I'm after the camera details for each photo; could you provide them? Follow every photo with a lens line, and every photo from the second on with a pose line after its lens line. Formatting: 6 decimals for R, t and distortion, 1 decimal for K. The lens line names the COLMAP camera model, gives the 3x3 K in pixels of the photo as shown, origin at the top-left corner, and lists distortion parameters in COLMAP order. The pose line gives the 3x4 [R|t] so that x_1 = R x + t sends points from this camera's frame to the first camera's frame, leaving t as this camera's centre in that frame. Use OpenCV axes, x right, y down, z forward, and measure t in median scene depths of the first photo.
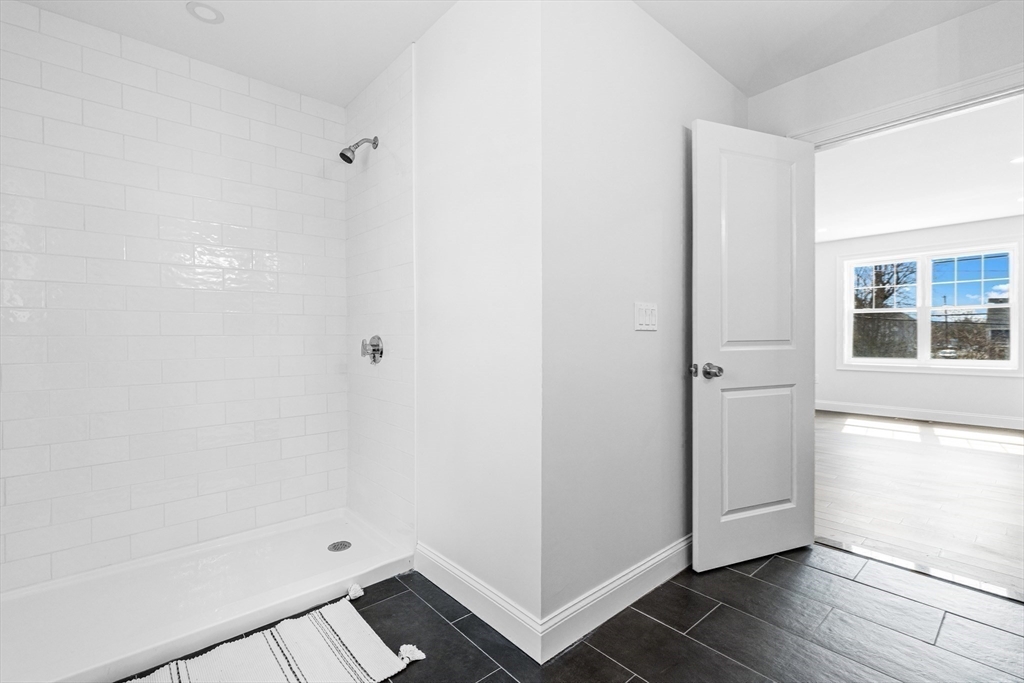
lens RADIAL K [[457.6, 0, 508.0], [0, 457.6, 340.1], [0, 0, 1]] dist [0.000892, -0.000705]
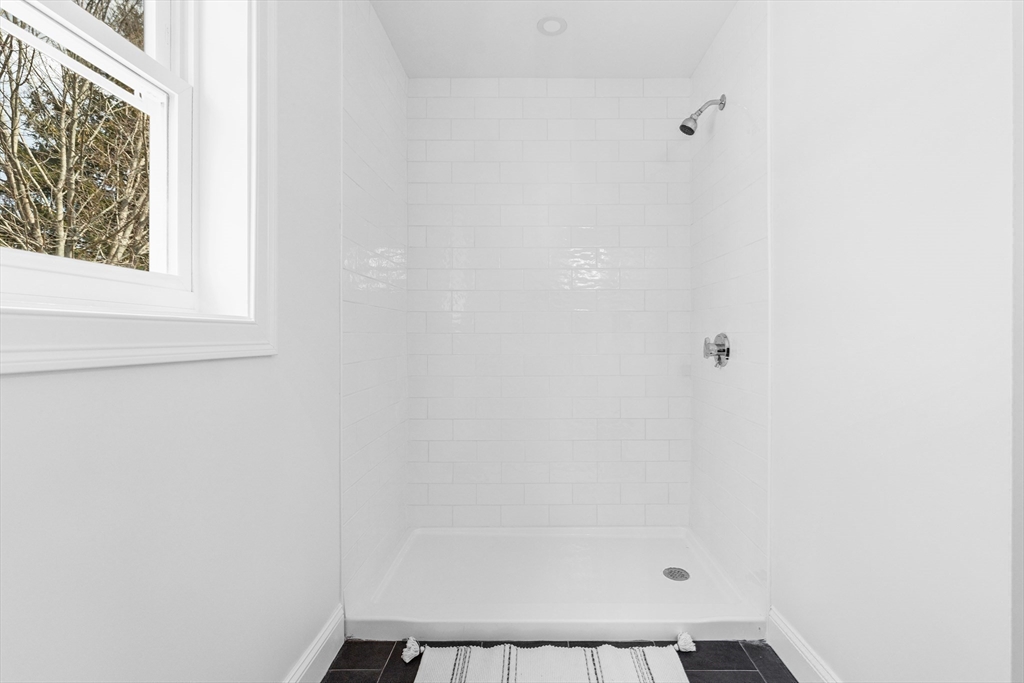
lens RADIAL K [[457.6, 0, 538.6], [0, 457.6, 335.1], [0, 0, 1]] dist [0.000892, -0.000705]
pose [[0.757161, 0.002630, -0.653223, 0.003332], [-0.007484, 0.999961, -0.004648, -0.000102], [0.653185, 0.008408, 0.757152, 0.171906]]
